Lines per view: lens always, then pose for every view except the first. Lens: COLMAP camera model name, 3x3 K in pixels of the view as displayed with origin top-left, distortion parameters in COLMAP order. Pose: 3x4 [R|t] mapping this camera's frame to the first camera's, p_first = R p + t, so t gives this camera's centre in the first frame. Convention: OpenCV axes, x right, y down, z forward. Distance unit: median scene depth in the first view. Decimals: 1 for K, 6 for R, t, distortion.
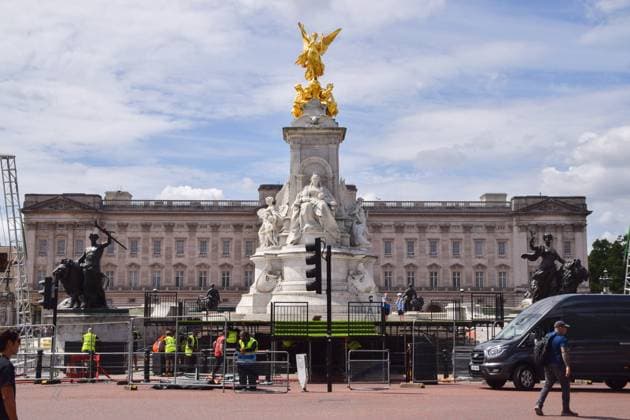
lens RADIAL K [[898.2, 0, 318.1], [0, 898.2, 221.6], [0, 0, 1]] dist [0.183798, 0.054946]
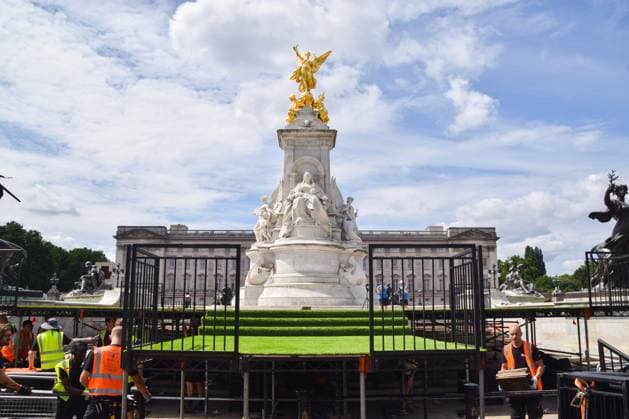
lens RADIAL K [[510.8, 0, 315.7], [0, 510.8, 224.0], [0, 0, 1]] dist [-0.115526, 0.006671]
pose [[0.999997, -0.001223, -0.002321, 0.007407], [0.001065, 0.997769, -0.066752, 0.044942], [0.002398, 0.066749, 0.997767, 0.394191]]
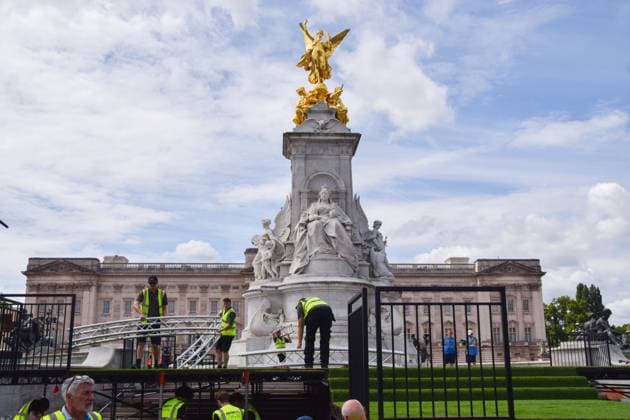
lens RADIAL K [[679.5, 0, 312.4], [0, 679.5, 215.4], [0, 0, 1]] dist [-0.012725, 0.168958]
pose [[0.999240, -0.000343, 0.038983, -0.035793], [0.005160, 0.992327, -0.123535, 0.044351], [-0.038642, 0.123643, 0.991574, 0.384004]]
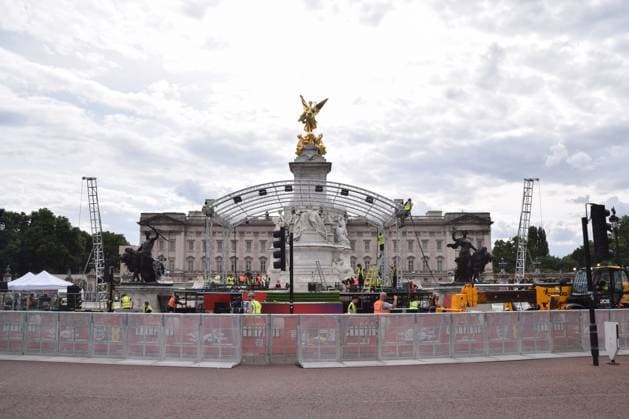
lens RADIAL K [[554.2, 0, 314.5], [0, 554.2, 209.5], [0, 0, 1]] dist [-0.141690, 0.011929]
pose [[0.999649, -0.006025, -0.025816, 0.025641], [0.004963, 0.999146, -0.041015, 0.010414], [0.026041, 0.040873, 0.998825, 0.087047]]
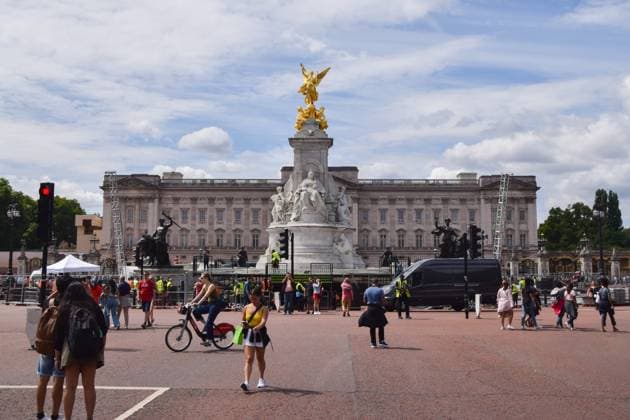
lens RADIAL K [[788.0, 0, 327.9], [0, 788.0, 182.9], [0, 0, 1]] dist [-0.093096, 0.022433]
pose [[0.999813, -0.001820, -0.019246, 0.045610], [0.001724, 0.999986, -0.004975, -0.026652], [0.019255, 0.004941, 0.999802, -0.236617]]
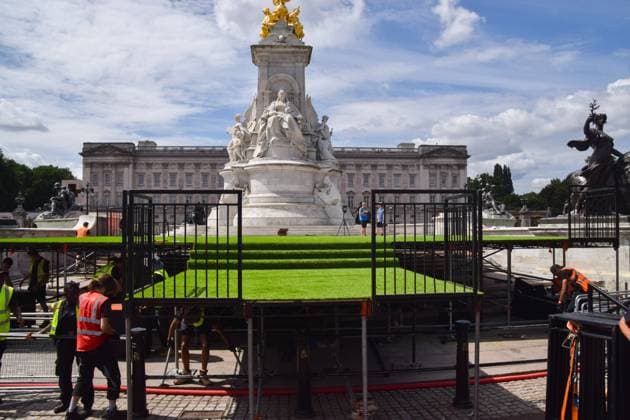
lens RADIAL K [[513.1, 0, 317.2], [0, 513.1, 208.2], [0, 0, 1]] dist [-0.120088, 0.010450]
pose [[0.998244, -0.002653, 0.059182, 0.002016], [-0.001372, 0.997694, 0.067861, 0.039966], [-0.059226, -0.067823, 0.995938, 0.395187]]
